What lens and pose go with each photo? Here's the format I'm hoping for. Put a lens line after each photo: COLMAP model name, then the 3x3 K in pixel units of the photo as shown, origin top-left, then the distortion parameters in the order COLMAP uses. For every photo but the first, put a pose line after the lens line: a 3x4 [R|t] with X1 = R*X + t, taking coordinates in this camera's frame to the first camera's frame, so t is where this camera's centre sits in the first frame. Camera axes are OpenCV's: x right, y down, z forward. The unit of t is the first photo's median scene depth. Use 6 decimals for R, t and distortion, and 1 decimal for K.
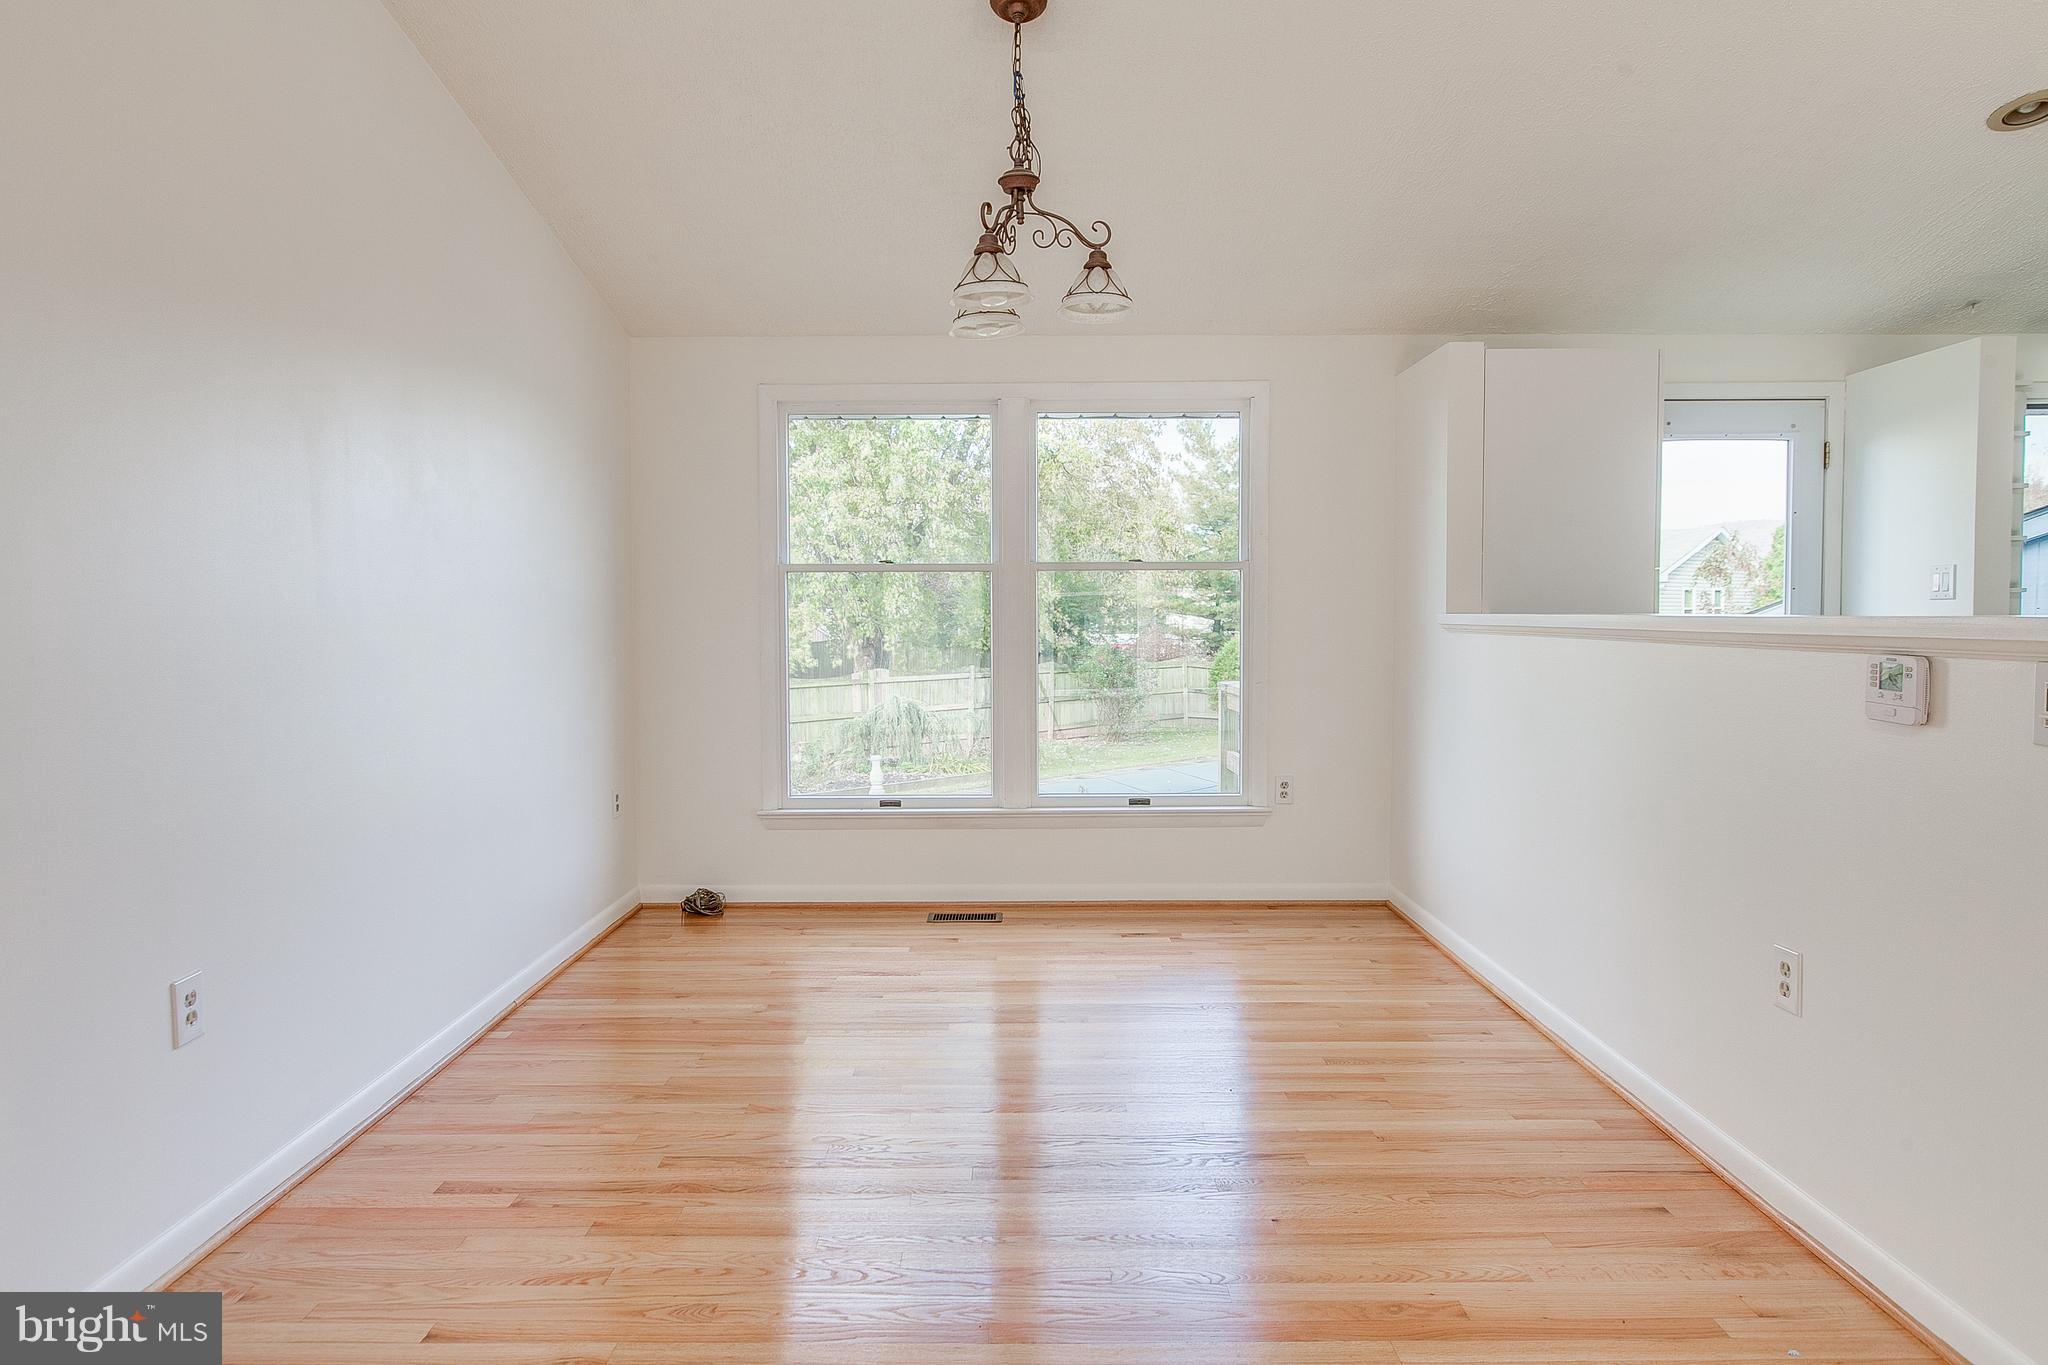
lens RADIAL K [[1239.5, 0, 1020.0], [0, 1239.5, 667.7], [0, 0, 1]] dist [0.005777, -0.002434]
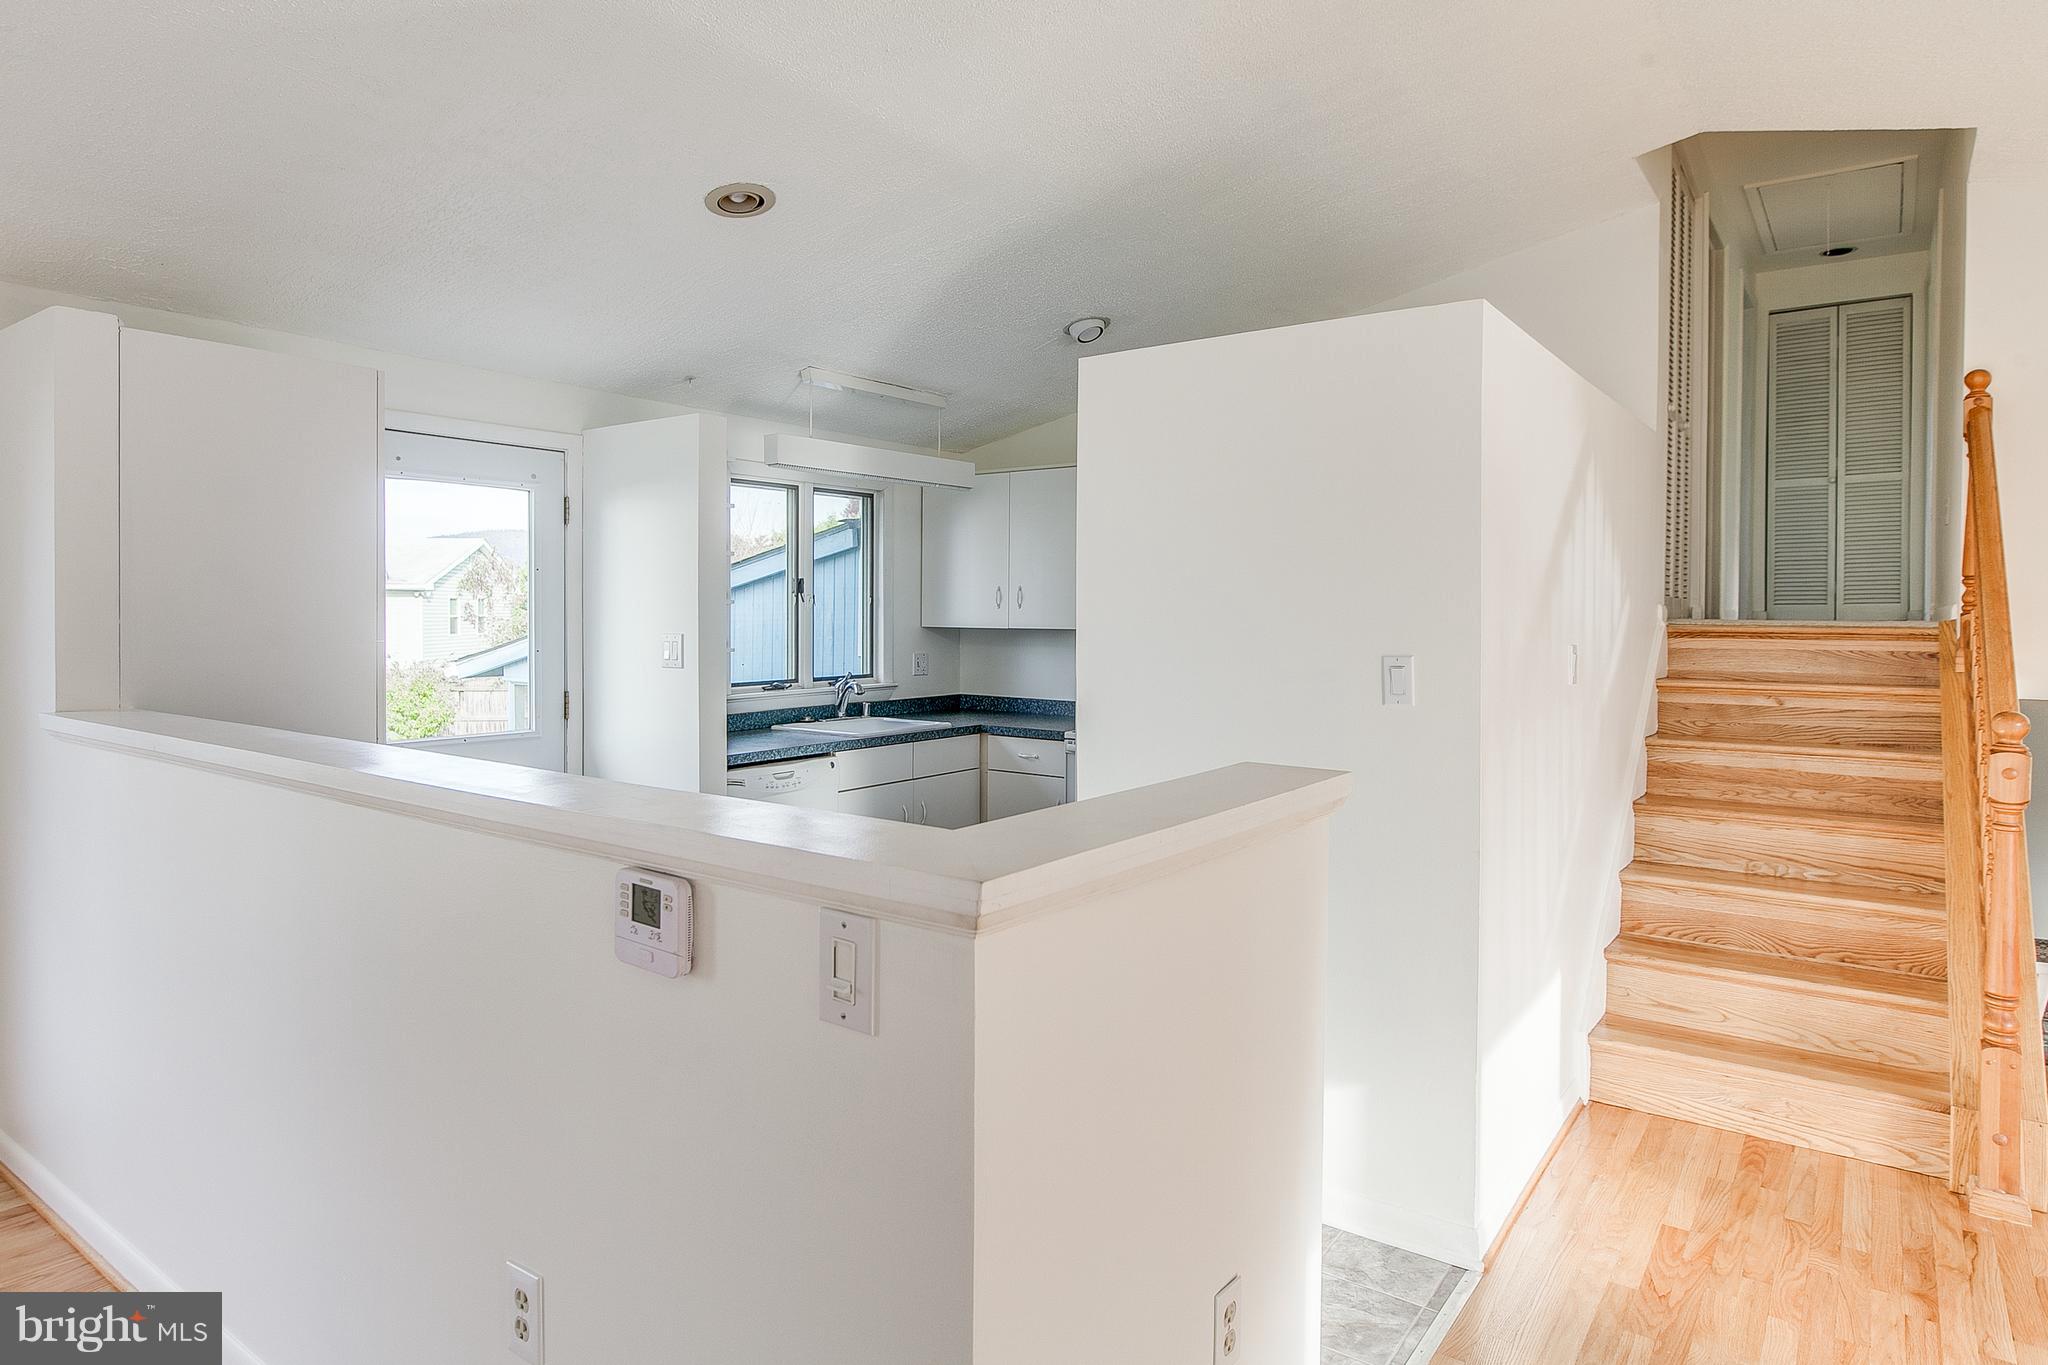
lens RADIAL K [[1189.6, 0, 1029.2], [0, 1189.6, 625.6], [0, 0, 1]] dist [-0.007908, -0.000703]
pose [[0.588481, -0.000870, 0.808510, 0.138734], [0.027166, 0.999456, -0.018698, -0.063978], [-0.808054, 0.032967, 0.588185, 0.206288]]
